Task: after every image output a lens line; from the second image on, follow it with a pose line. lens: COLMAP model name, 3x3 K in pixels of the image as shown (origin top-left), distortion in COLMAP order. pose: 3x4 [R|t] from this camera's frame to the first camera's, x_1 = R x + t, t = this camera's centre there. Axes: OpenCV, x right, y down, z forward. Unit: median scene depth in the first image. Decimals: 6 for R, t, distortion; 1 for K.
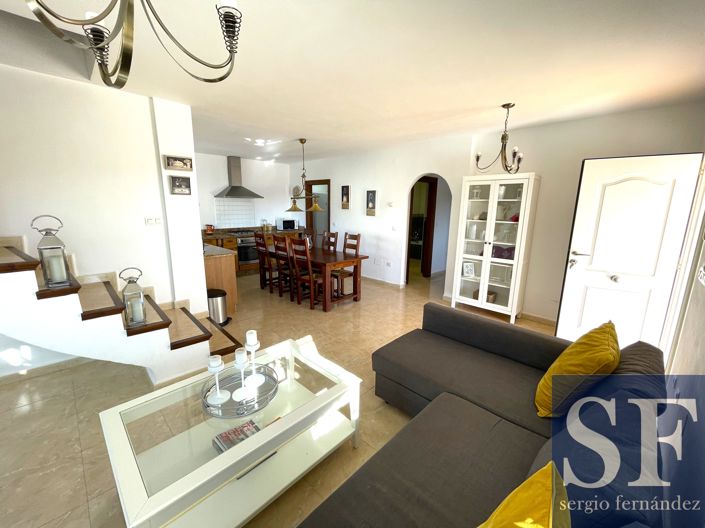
lens RADIAL K [[284.2, 0, 354.7], [0, 284.2, 262.0], [0, 0, 1]] dist [-0.015727, 0.000282]
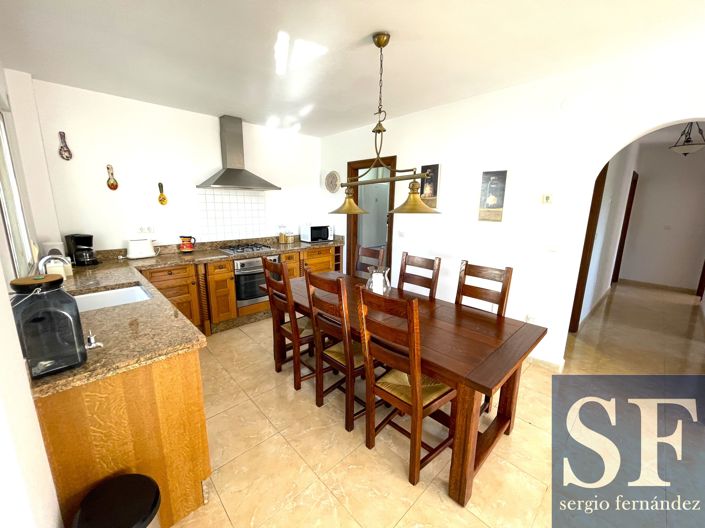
lens RADIAL K [[284.2, 0, 350.1], [0, 284.2, 263.6], [0, 0, 1]] dist [-0.015727, 0.000282]
pose [[0.998264, 0.010138, -0.058020, -0.148708], [-0.009675, 0.999919, 0.008252, -0.081718], [0.058099, -0.007676, 0.998281, 0.440485]]
